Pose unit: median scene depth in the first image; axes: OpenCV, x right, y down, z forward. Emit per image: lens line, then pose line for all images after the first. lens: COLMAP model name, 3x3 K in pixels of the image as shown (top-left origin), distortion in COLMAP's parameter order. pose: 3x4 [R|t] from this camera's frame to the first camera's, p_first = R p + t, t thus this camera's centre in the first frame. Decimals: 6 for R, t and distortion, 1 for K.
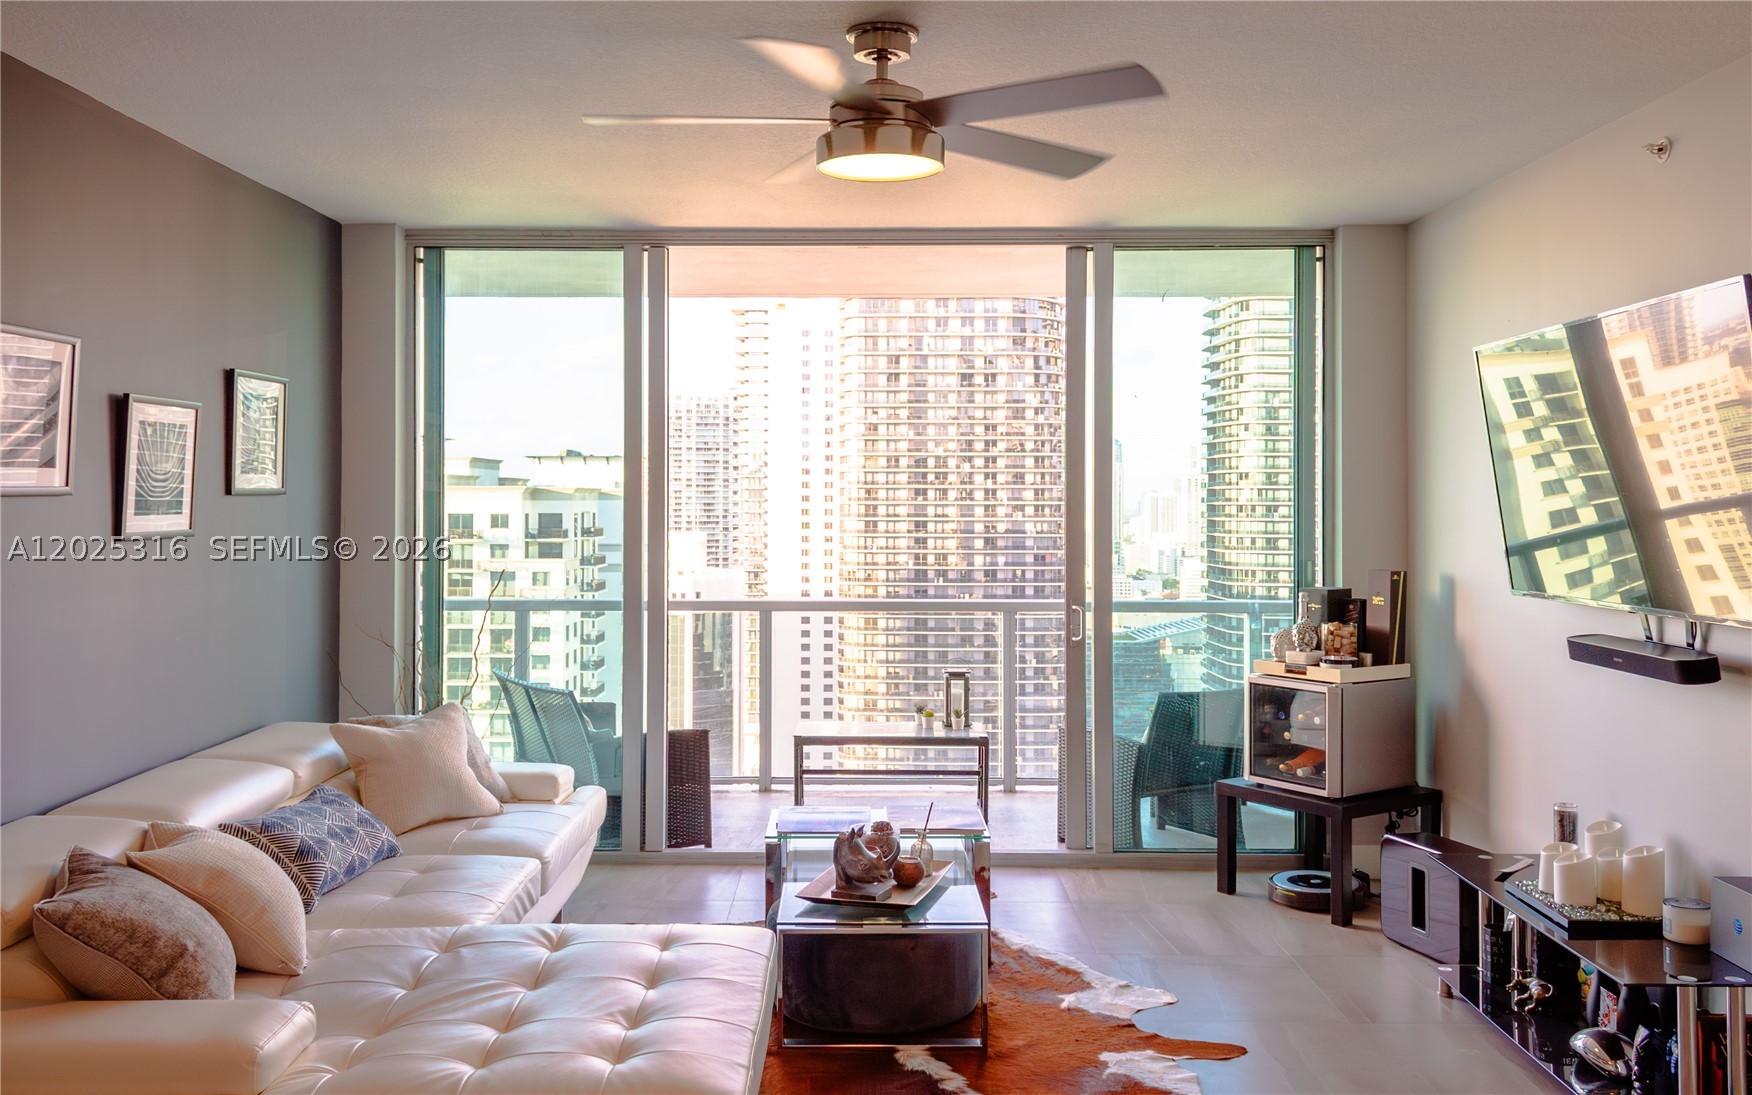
lens RADIAL K [[1509.0, 0, 840.6], [0, 1509.0, 504.9], [0, 0, 1]] dist [0.054197, -0.093849]
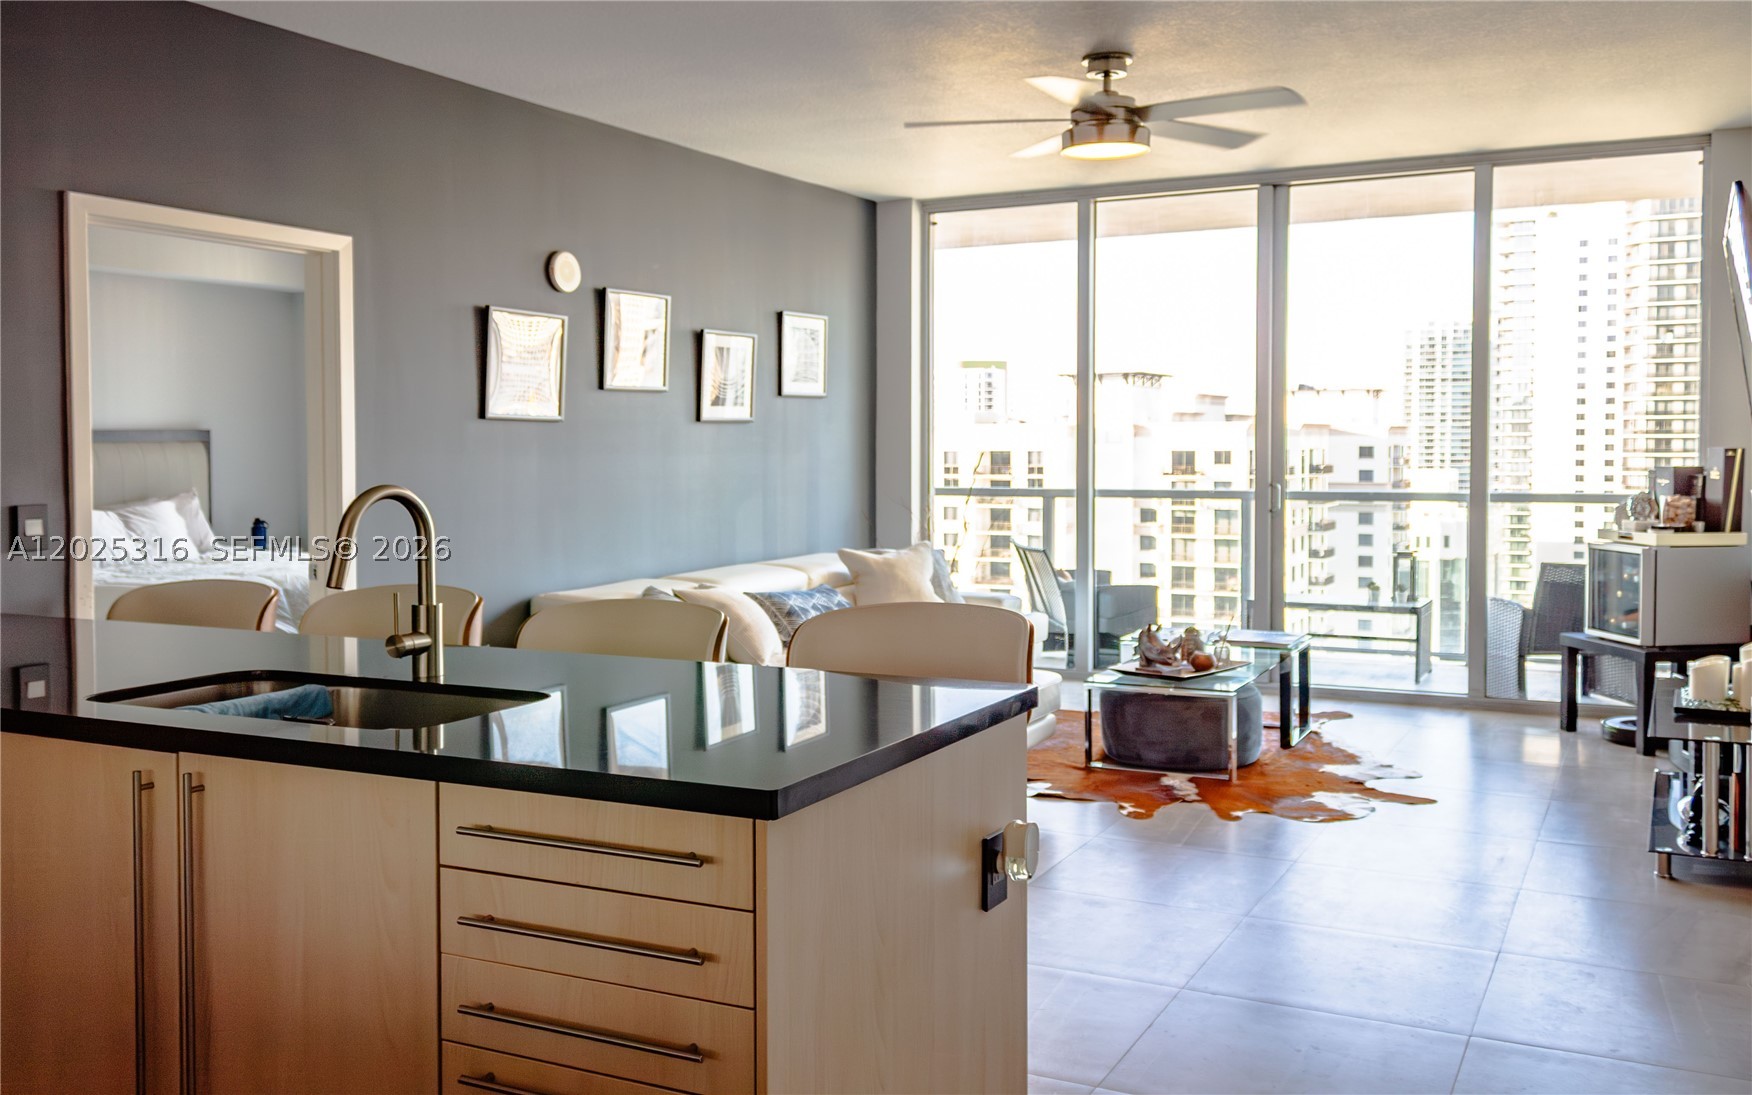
lens RADIAL K [[1561.6, 0, 864.6], [0, 1561.6, 503.1], [0, 0, 1]] dist [0.041305, -0.023727]
pose [[0.897617, 0.010184, -0.440659, 0.299604], [0.006528, 0.999316, 0.036391, 0.037330], [0.440728, -0.035542, 0.896937, -0.293553]]
